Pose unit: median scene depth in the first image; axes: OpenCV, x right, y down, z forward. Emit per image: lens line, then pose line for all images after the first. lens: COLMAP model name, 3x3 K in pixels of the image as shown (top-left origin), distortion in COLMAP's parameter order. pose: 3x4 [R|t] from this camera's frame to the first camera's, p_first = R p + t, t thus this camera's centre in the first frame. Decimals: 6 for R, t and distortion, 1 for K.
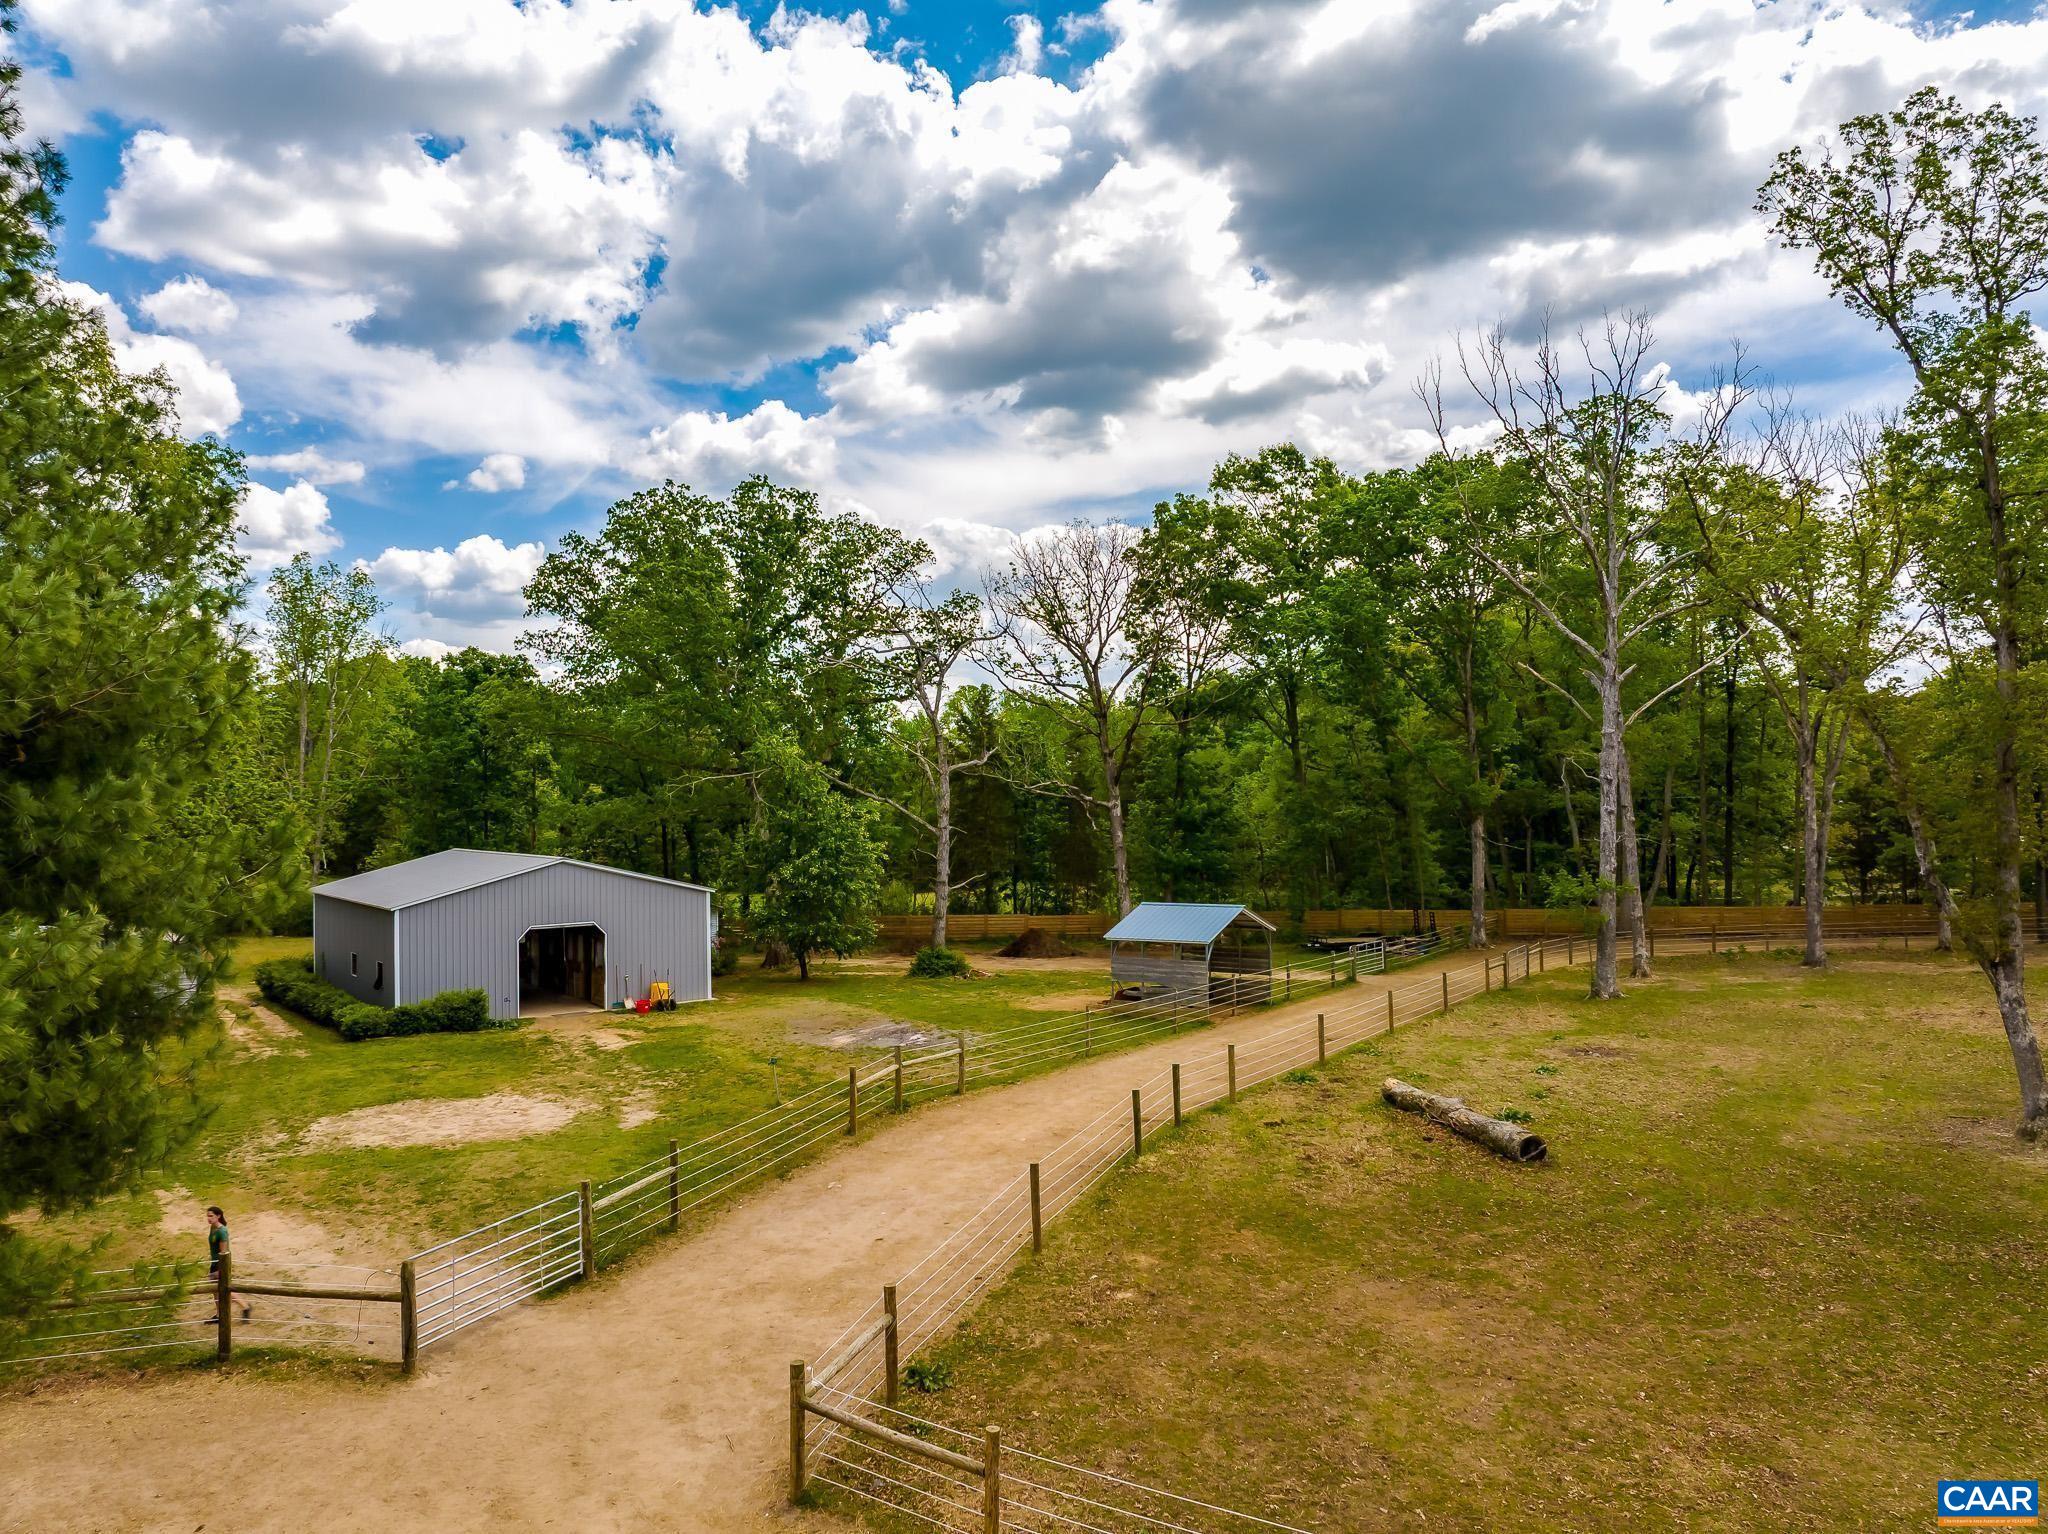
lens RADIAL K [[1417.5, 0, 1024.0], [0, 1417.5, 767.0], [0, 0, 1]] dist [-0.061103, 0.042316]
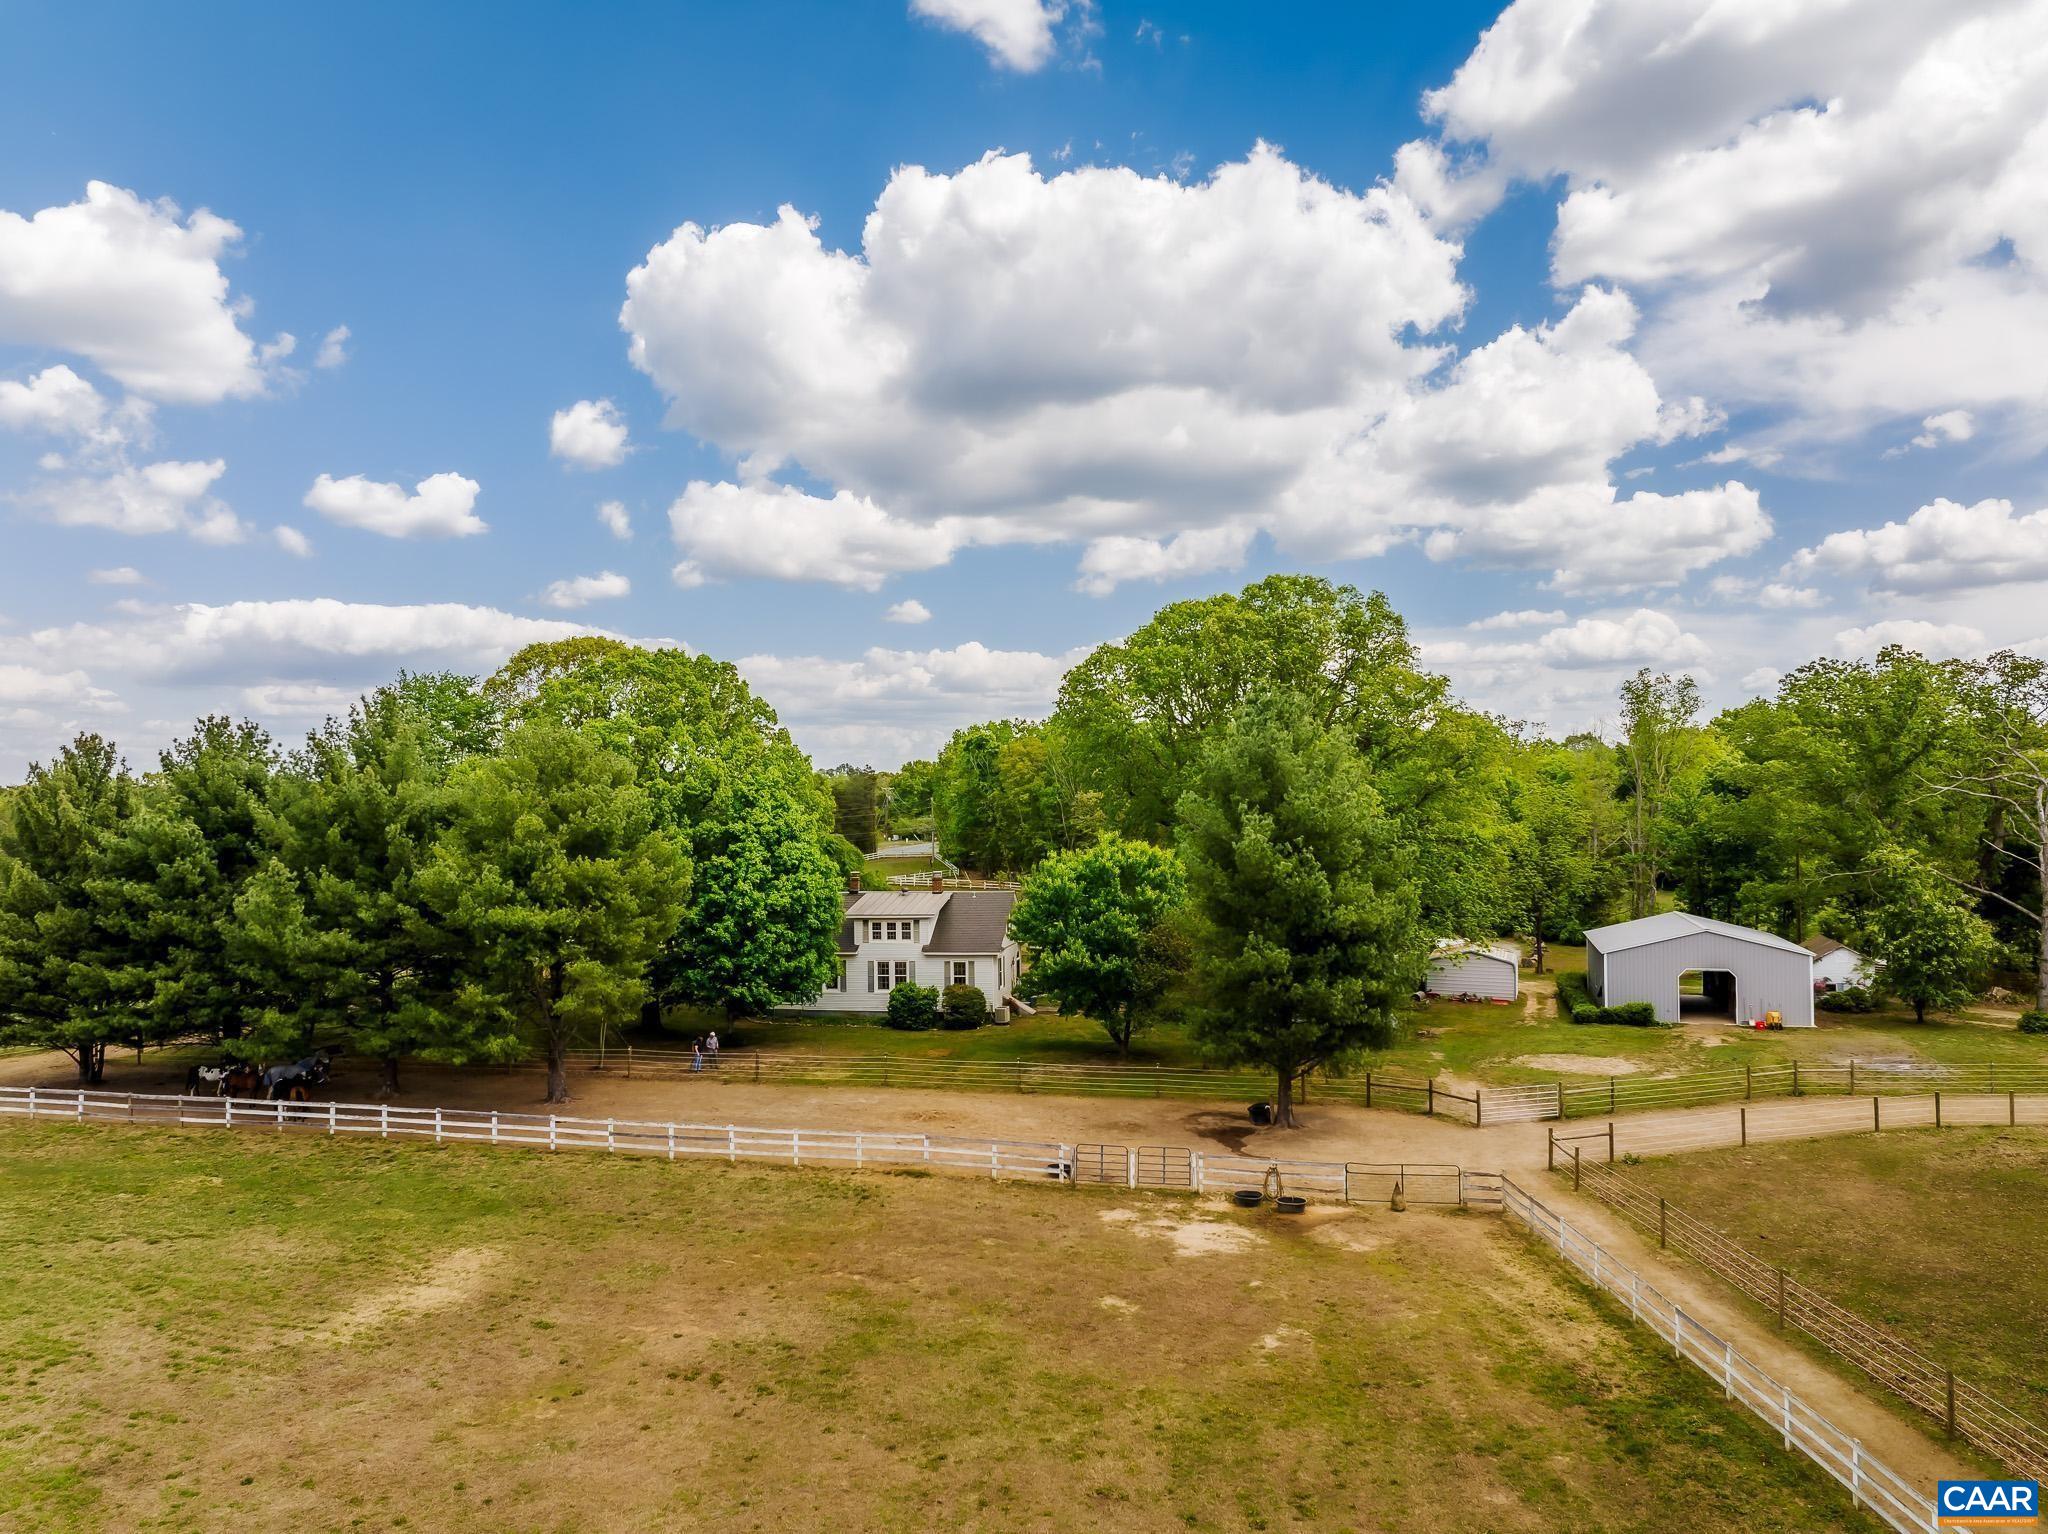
lens RADIAL K [[1417.5, 0, 1024.0], [0, 1417.5, 767.0], [0, 0, 1]] dist [-0.061103, 0.042316]
pose [[0.576585, -0.013502, -0.816925, 1.246955], [0.017585, 0.999837, -0.004114, -0.292887], [0.816848, -0.011993, 0.576729, -1.299642]]
